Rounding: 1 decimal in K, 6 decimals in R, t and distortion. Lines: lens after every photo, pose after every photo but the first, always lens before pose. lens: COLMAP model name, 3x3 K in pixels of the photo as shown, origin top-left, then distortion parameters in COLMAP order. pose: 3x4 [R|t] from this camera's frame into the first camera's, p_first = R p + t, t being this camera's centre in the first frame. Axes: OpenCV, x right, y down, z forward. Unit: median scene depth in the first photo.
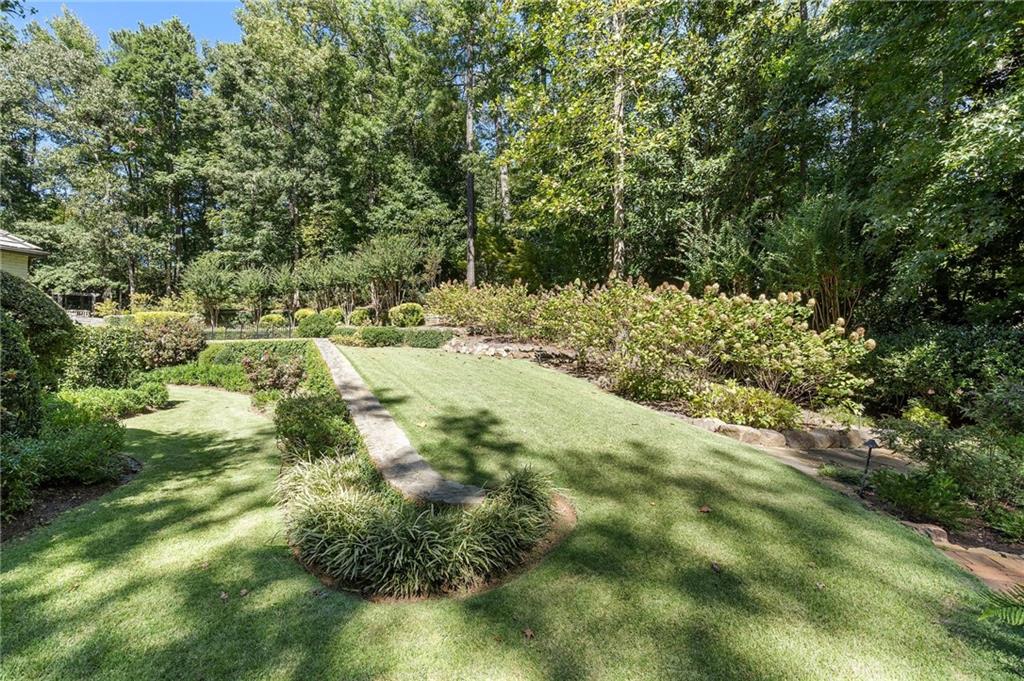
lens RADIAL K [[463.3, 0, 511.2], [0, 463.3, 356.3], [0, 0, 1]] dist [0.000990, 0.000417]
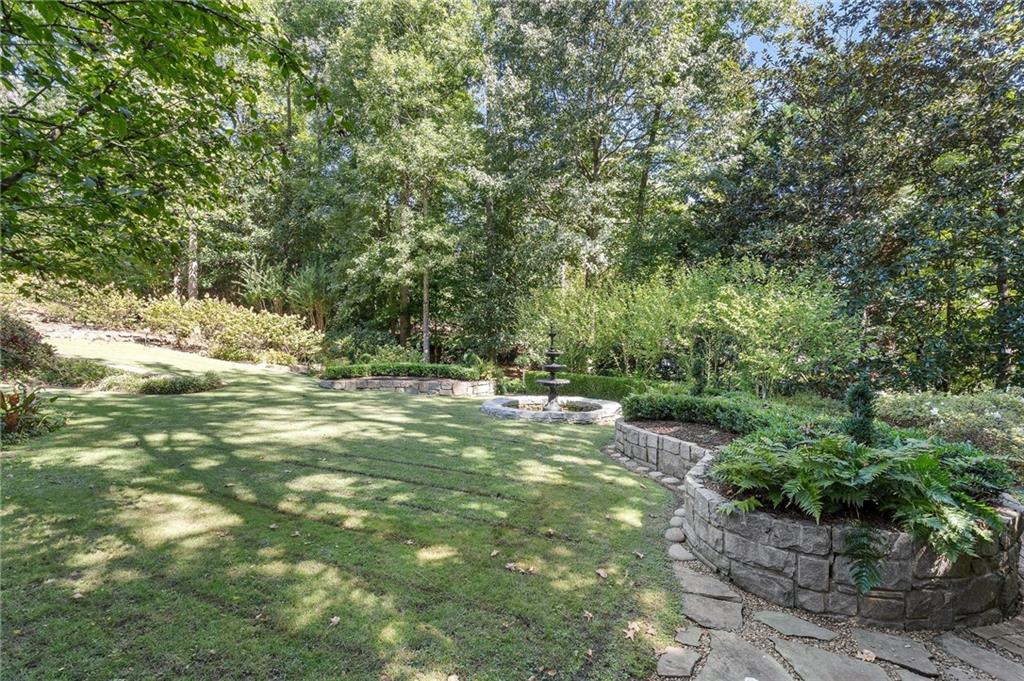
lens RADIAL K [[475.6, 0, 512.0], [0, 475.6, 340.5], [0, 0, 1]] dist [0.000291, 0.000121]
pose [[0.613821, 0.008597, 0.789399, -0.635845], [0.000460, 0.999937, -0.011248, 0.029406], [-0.789445, 0.007267, 0.613778, -1.345300]]
